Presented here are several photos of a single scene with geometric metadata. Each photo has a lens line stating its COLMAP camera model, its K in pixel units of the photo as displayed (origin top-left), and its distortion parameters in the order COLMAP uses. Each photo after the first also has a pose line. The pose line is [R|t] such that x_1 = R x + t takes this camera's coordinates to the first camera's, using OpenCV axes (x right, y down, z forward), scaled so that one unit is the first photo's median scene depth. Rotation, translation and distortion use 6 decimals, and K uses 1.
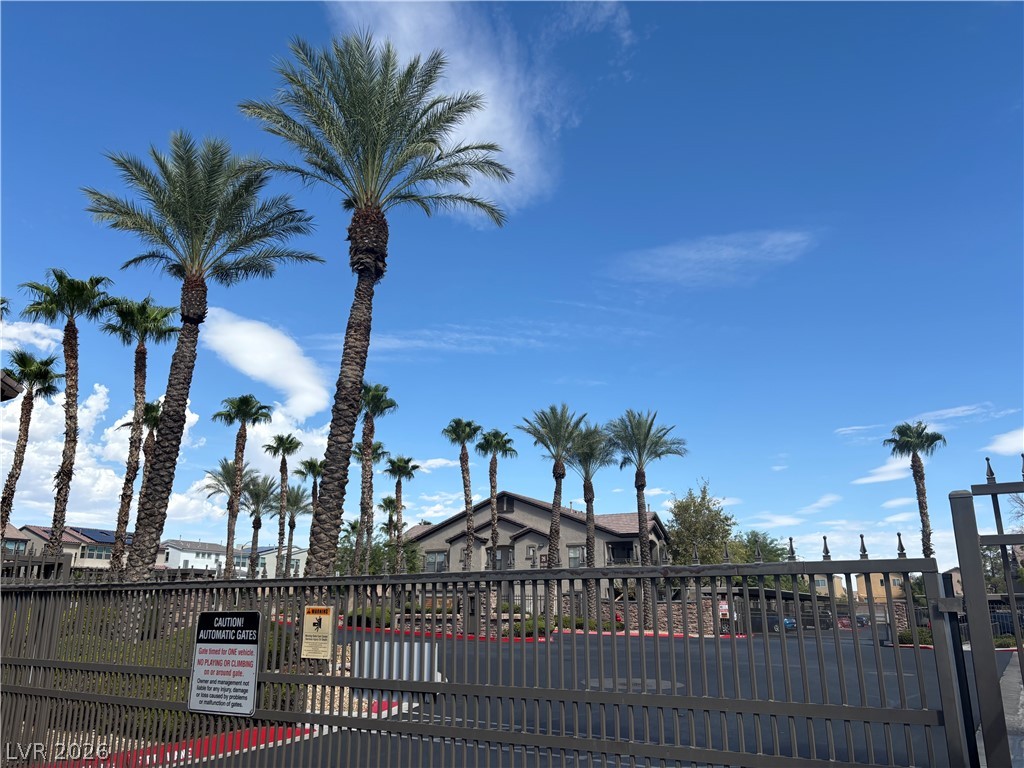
lens RADIAL K [[775.7, 0, 519.3], [0, 775.7, 387.2], [0, 0, 1]] dist [0.045555, -0.055555]
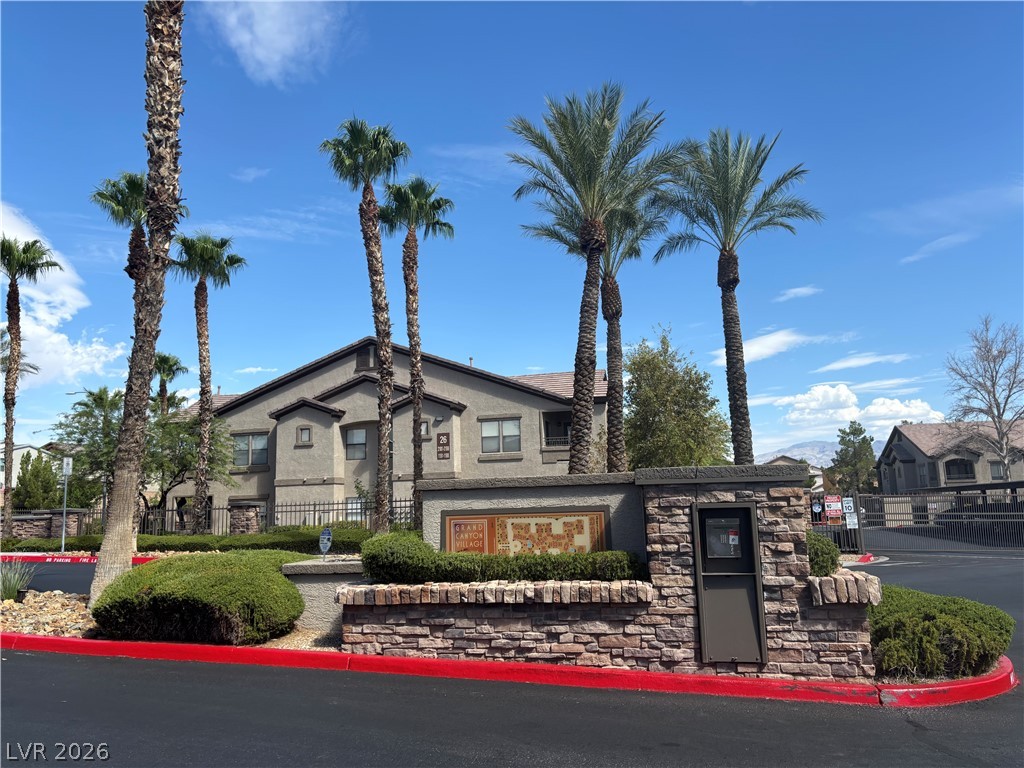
lens RADIAL K [[775.7, 0, 516.5], [0, 775.7, 385.0], [0, 0, 1]] dist [0.045555, -0.055555]
pose [[0.957629, 0.006242, 0.287937, -0.089361], [-0.041441, 0.992348, 0.116313, 0.100493], [-0.285008, -0.123317, 0.950559, 0.390432]]
